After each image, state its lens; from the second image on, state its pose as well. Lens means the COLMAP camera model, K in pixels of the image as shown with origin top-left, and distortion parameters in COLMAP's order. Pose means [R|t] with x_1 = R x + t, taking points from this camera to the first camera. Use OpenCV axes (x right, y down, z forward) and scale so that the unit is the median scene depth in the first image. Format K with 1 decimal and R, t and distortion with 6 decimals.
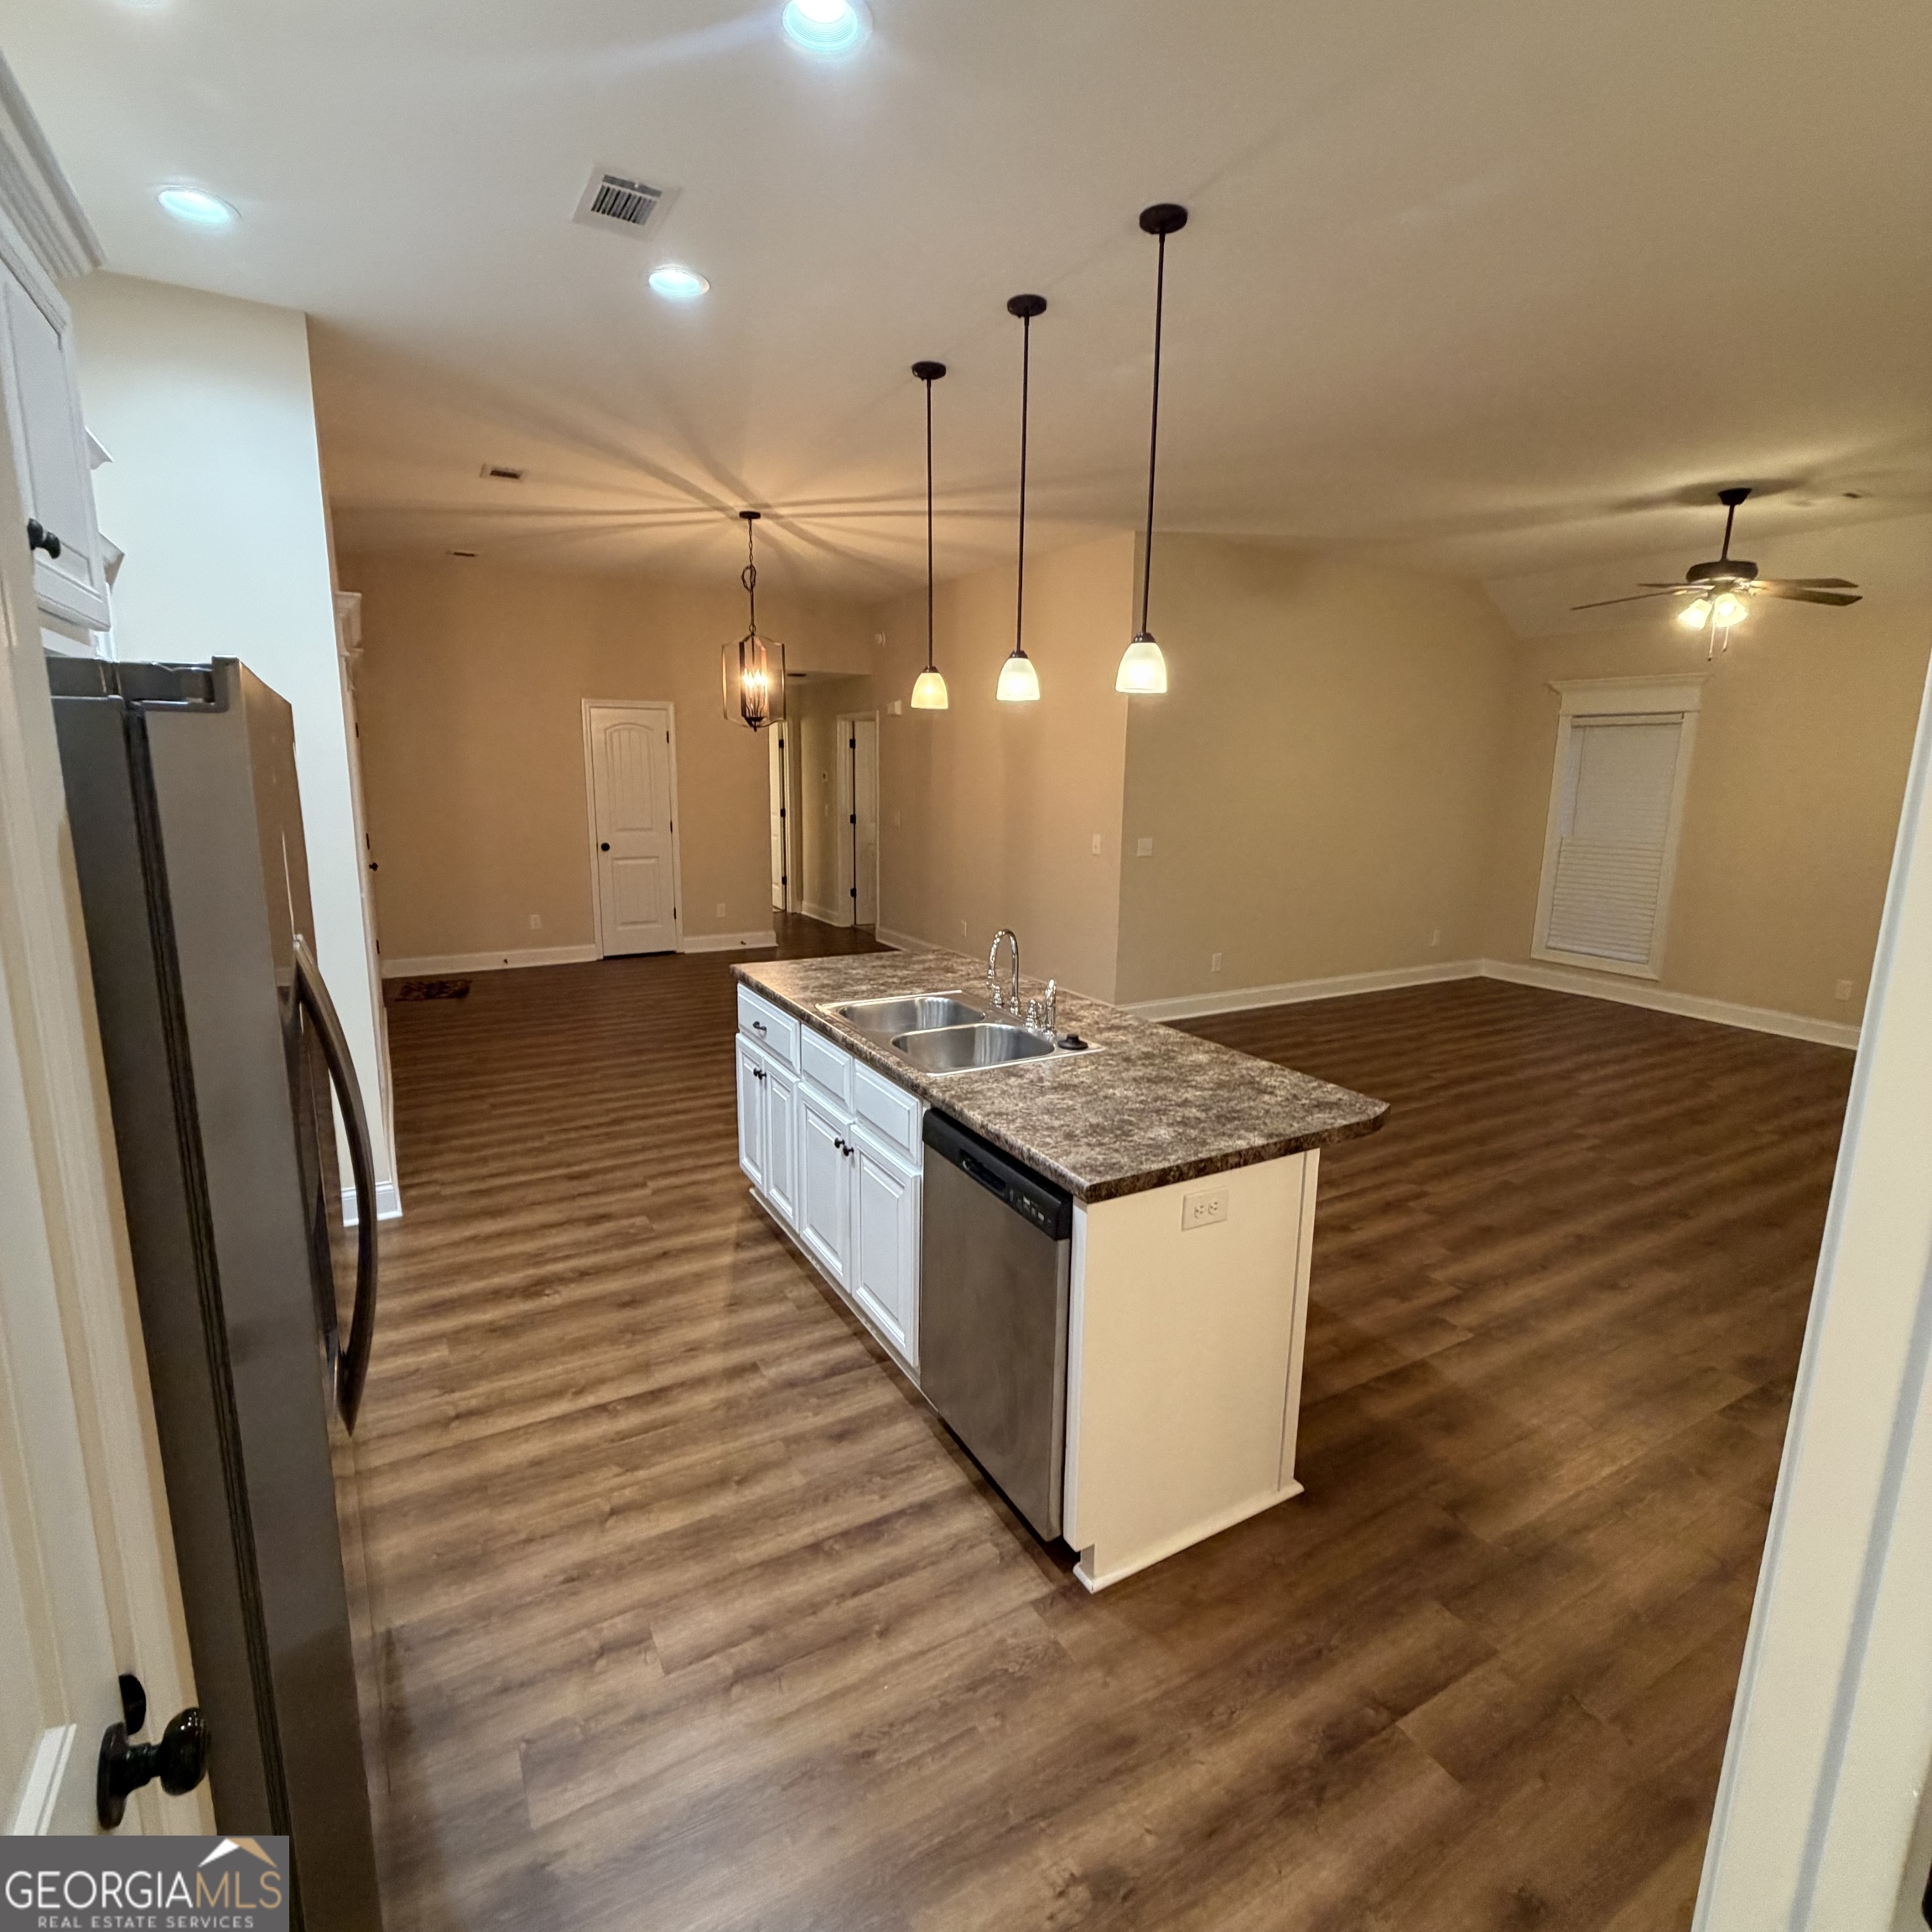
lens RADIAL K [[1024.7, 0, 966.0], [0, 1024.7, 966.0], [0, 0, 1]] dist [0.000631, 0.001719]
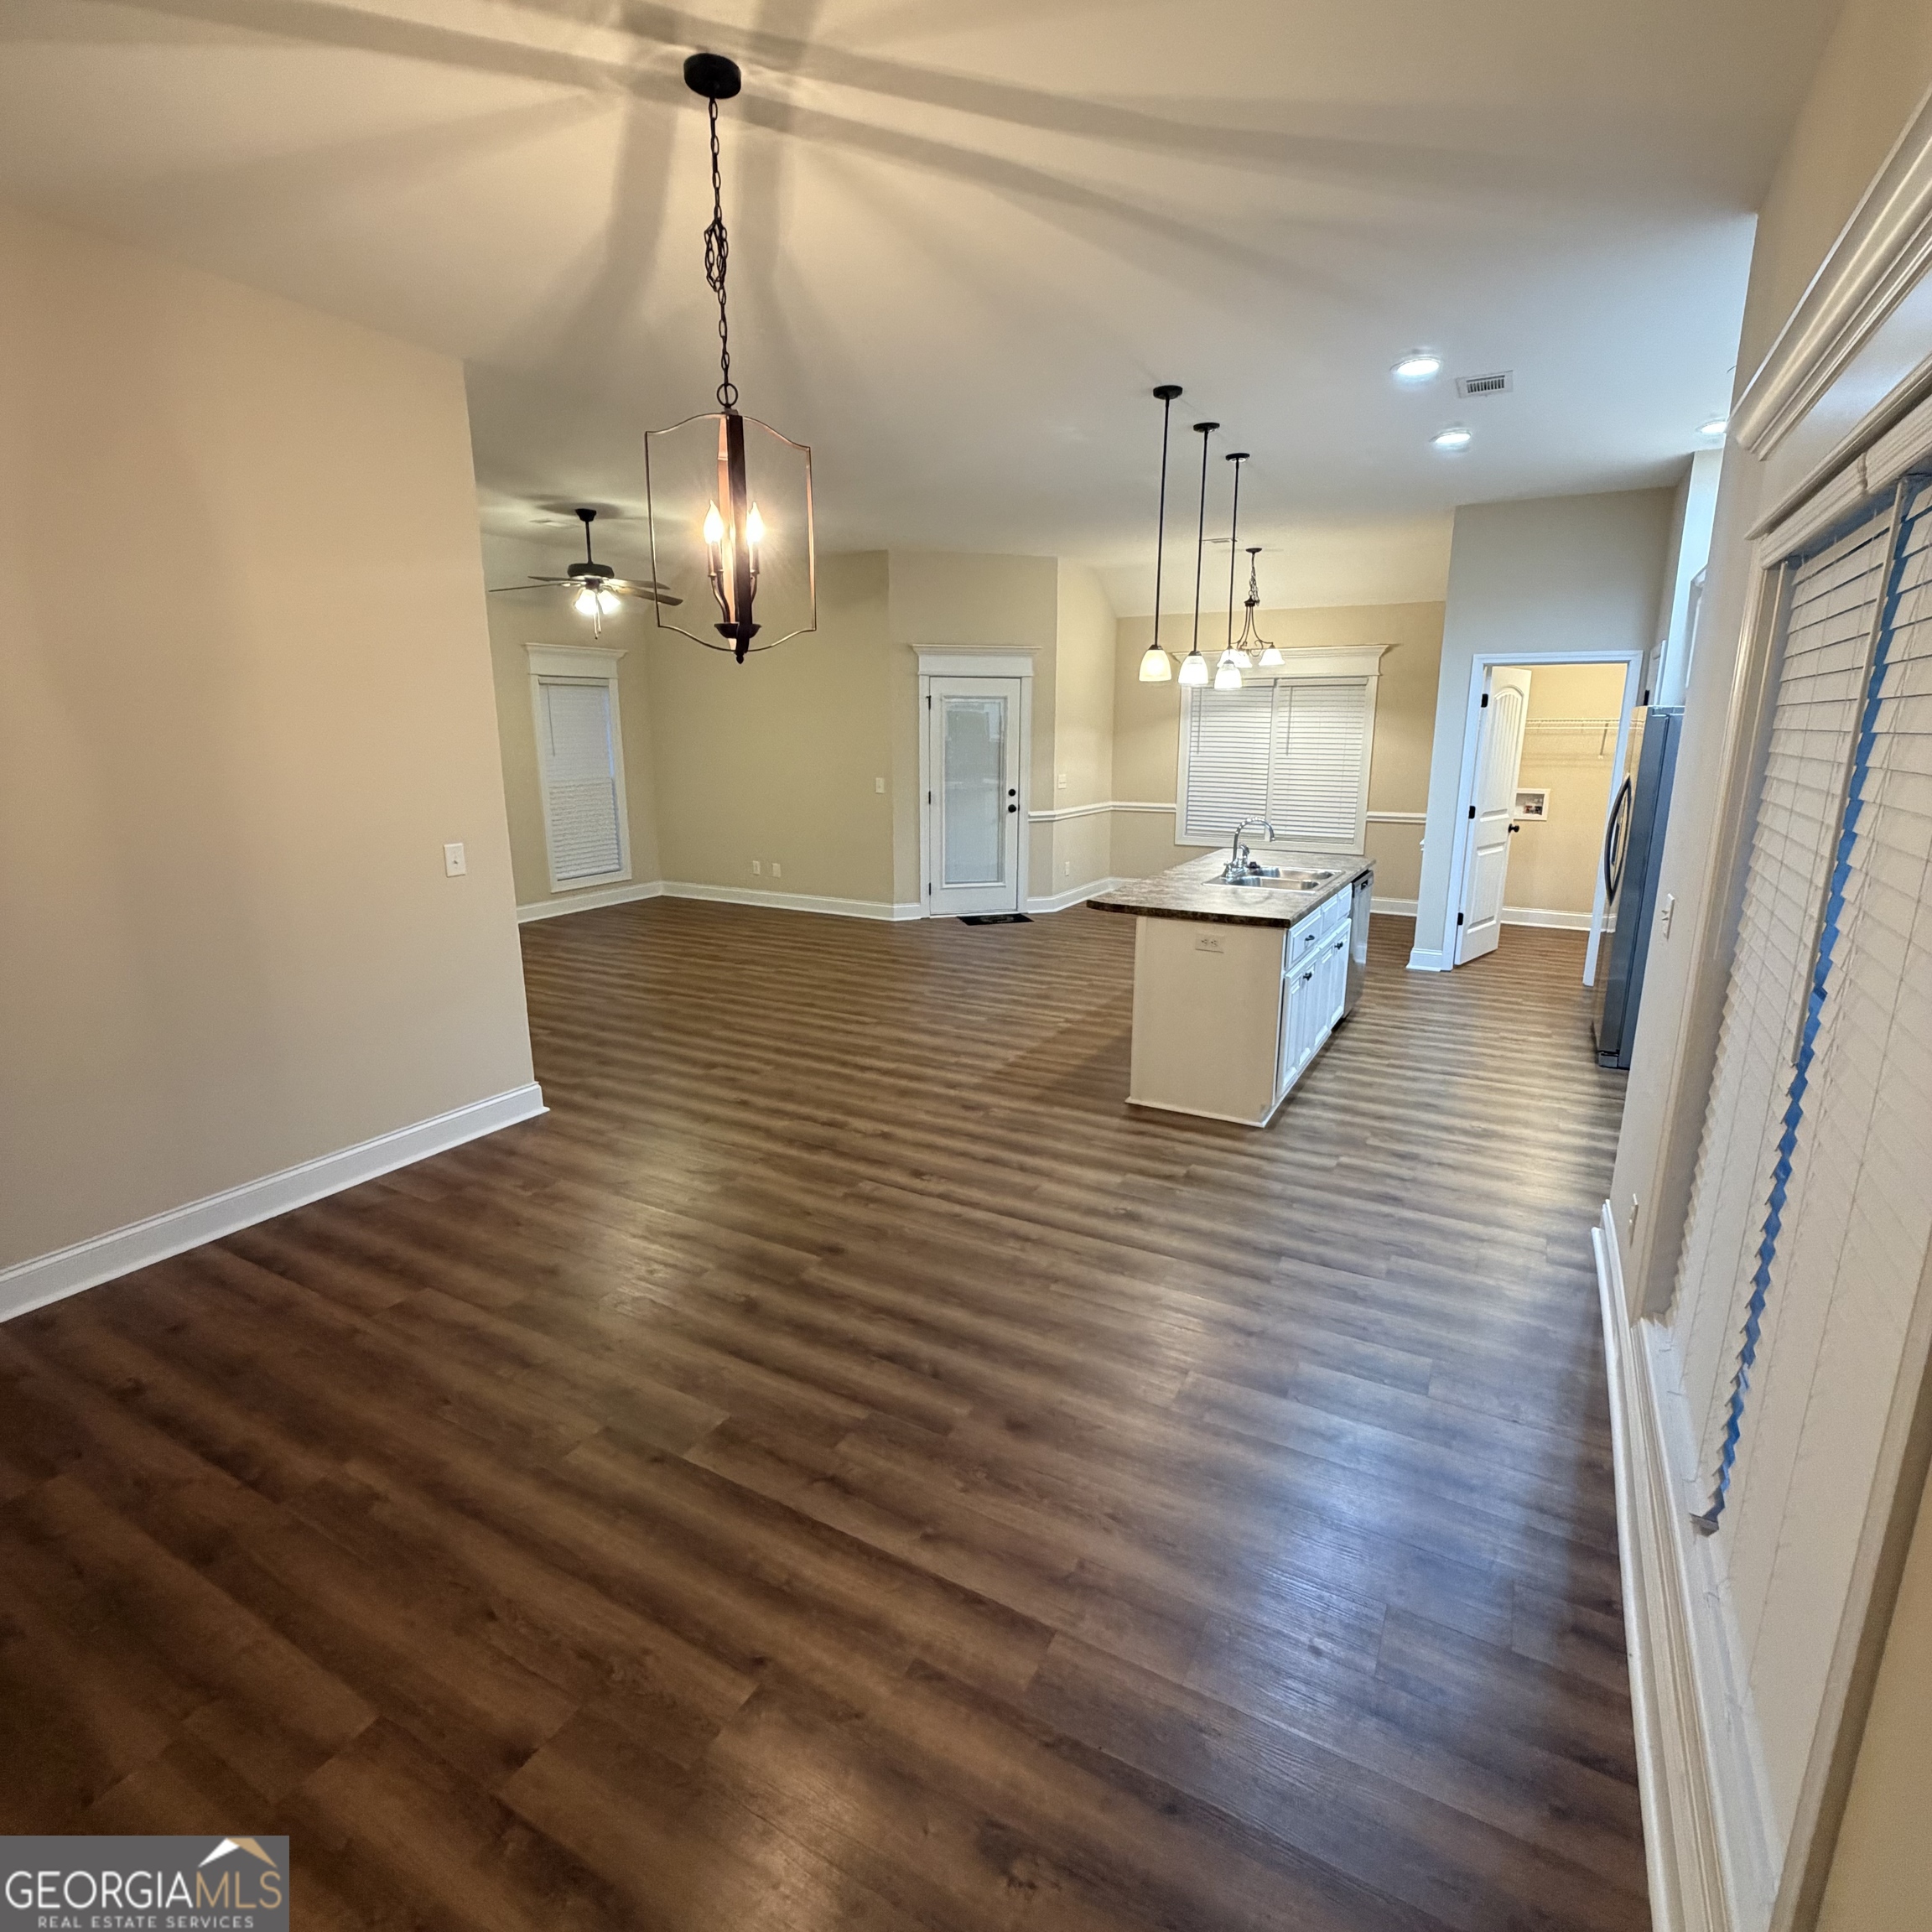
lens RADIAL K [[1024.7, 0, 966.0], [0, 1024.7, 966.0], [0, 0, 1]] dist [0.000631, 0.001719]
pose [[-0.516436, -0.215440, 0.828782, -0.977815], [0.161790, 0.925856, 0.341489, -0.386738], [-0.840903, 0.310446, -0.443289, 1.814897]]
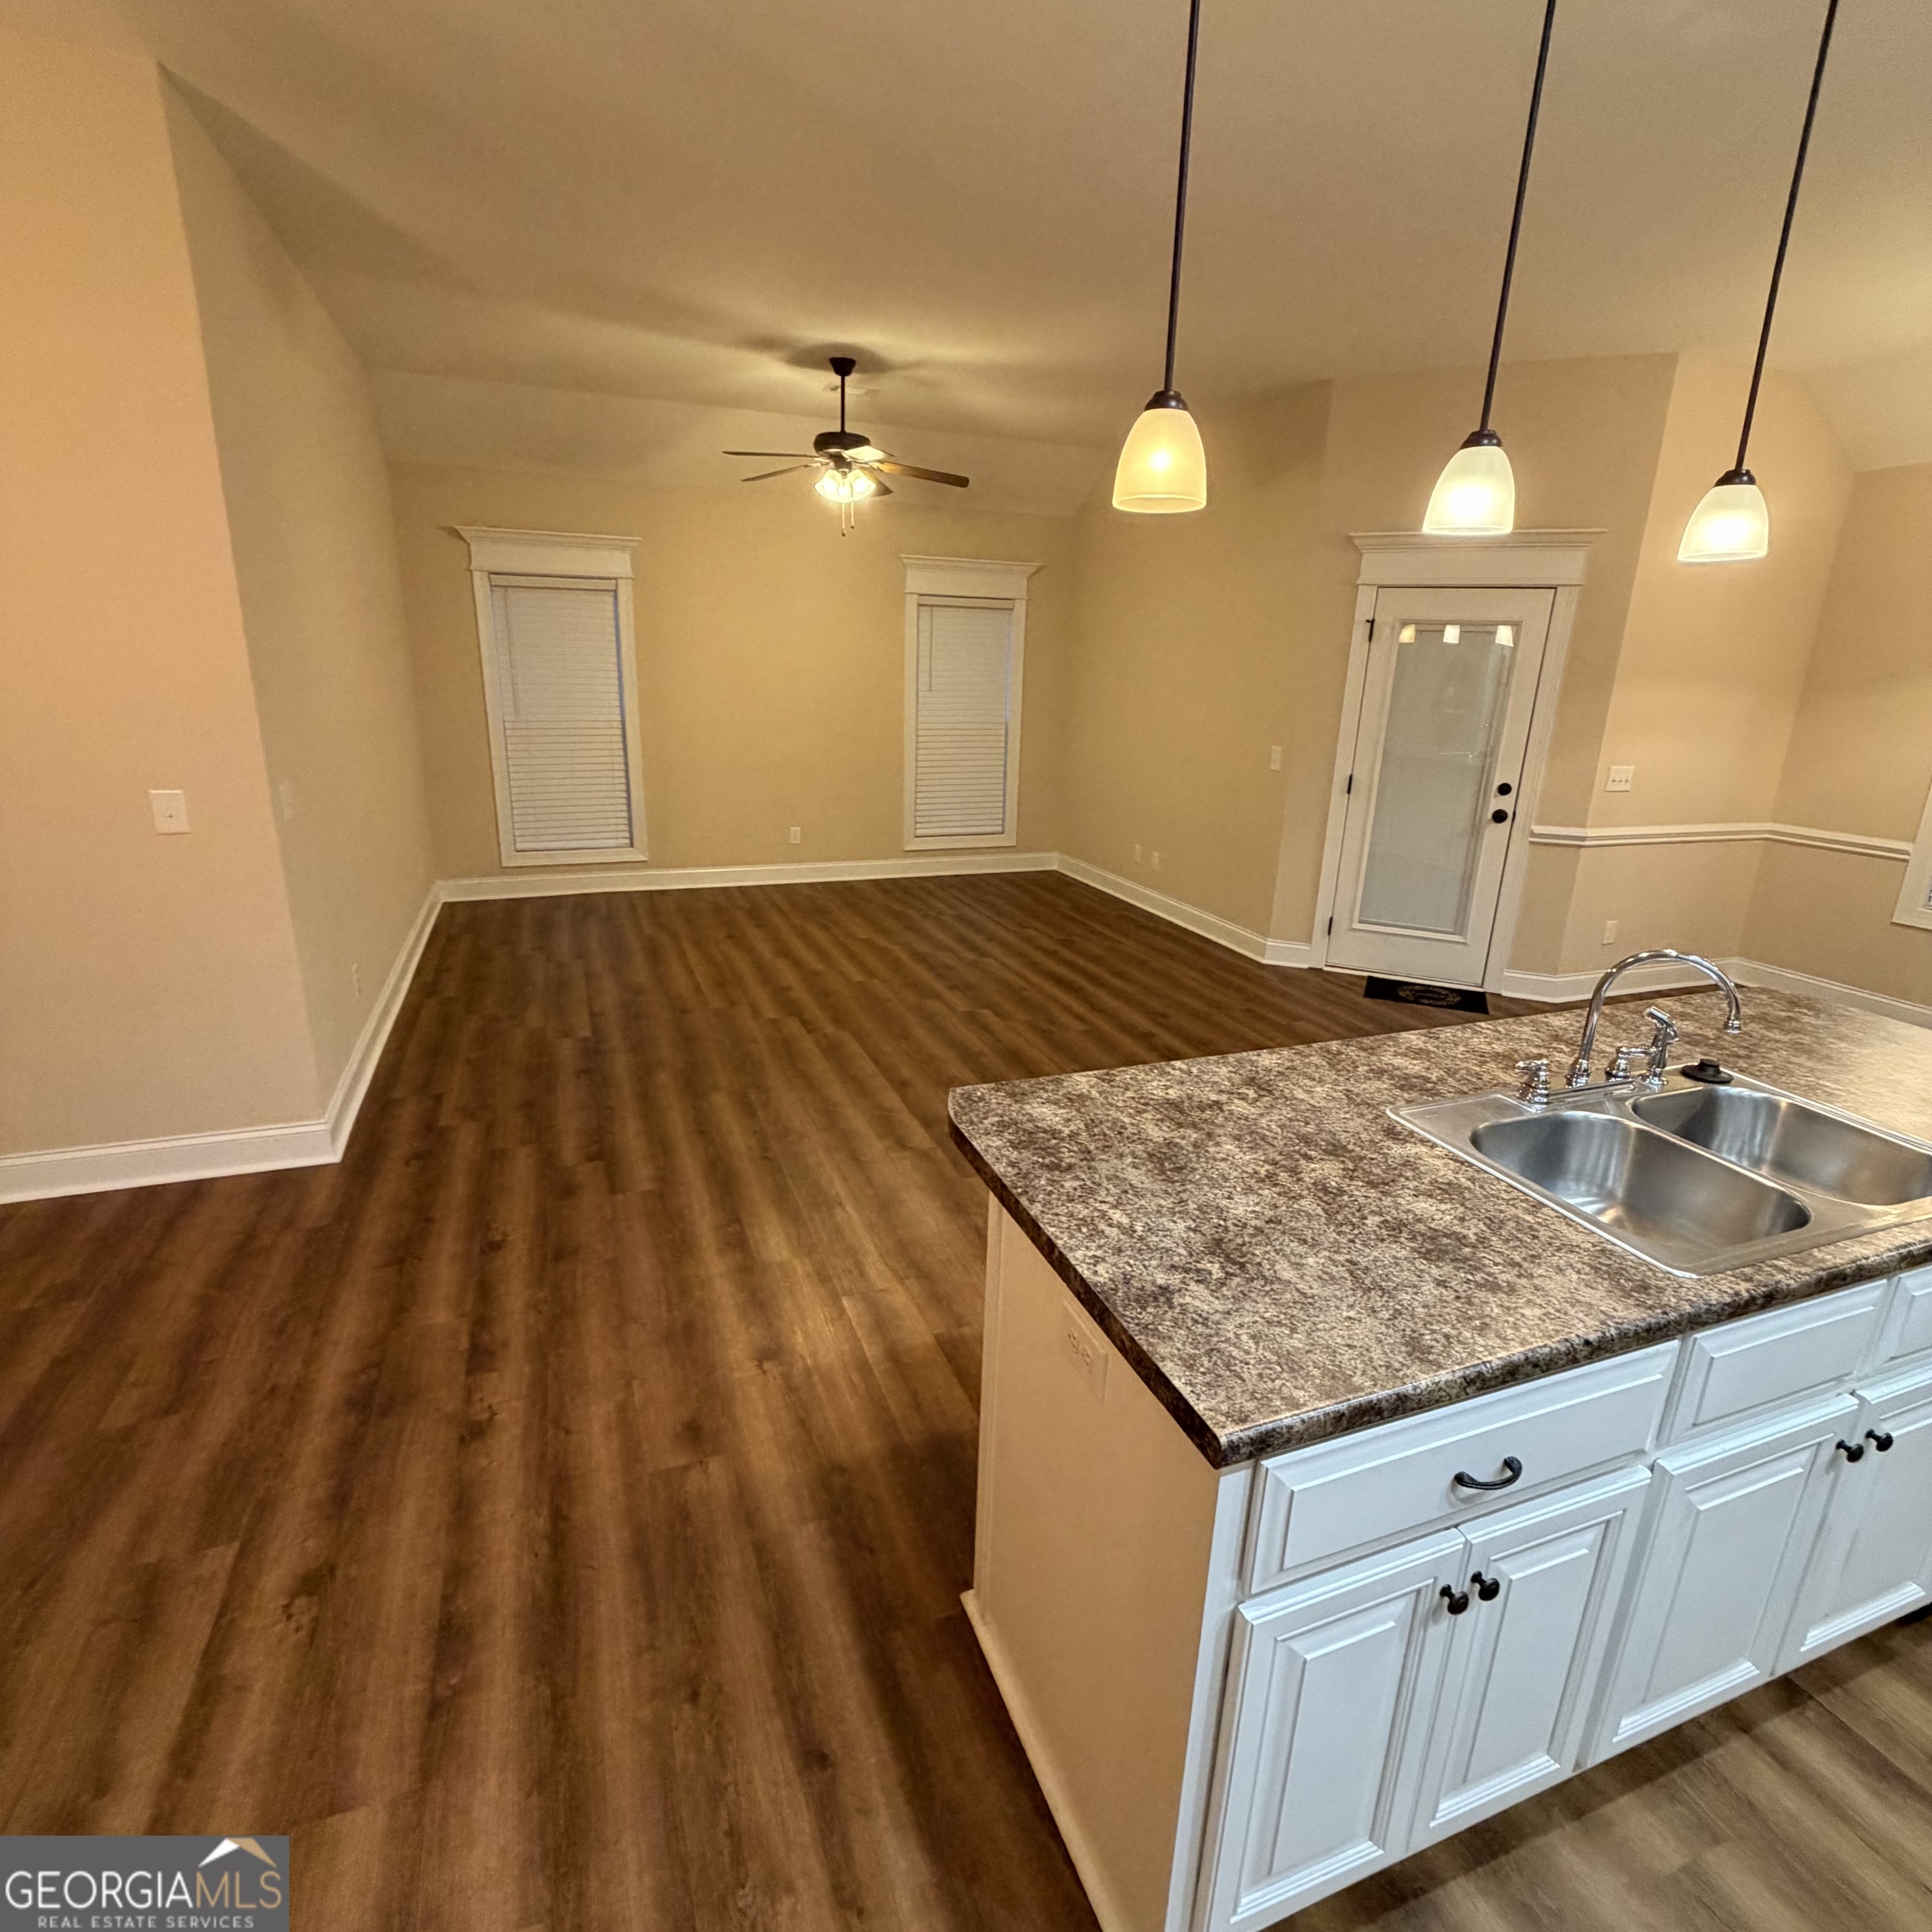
lens RADIAL K [[1024.7, 0, 966.0], [0, 1024.7, 966.0], [0, 0, 1]] dist [0.000631, 0.001719]
pose [[0.149491, -0.298285, 0.942697, -0.464312], [0.171055, 0.946837, 0.272470, -0.206350], [-0.973855, 0.120521, 0.192566, 1.018755]]
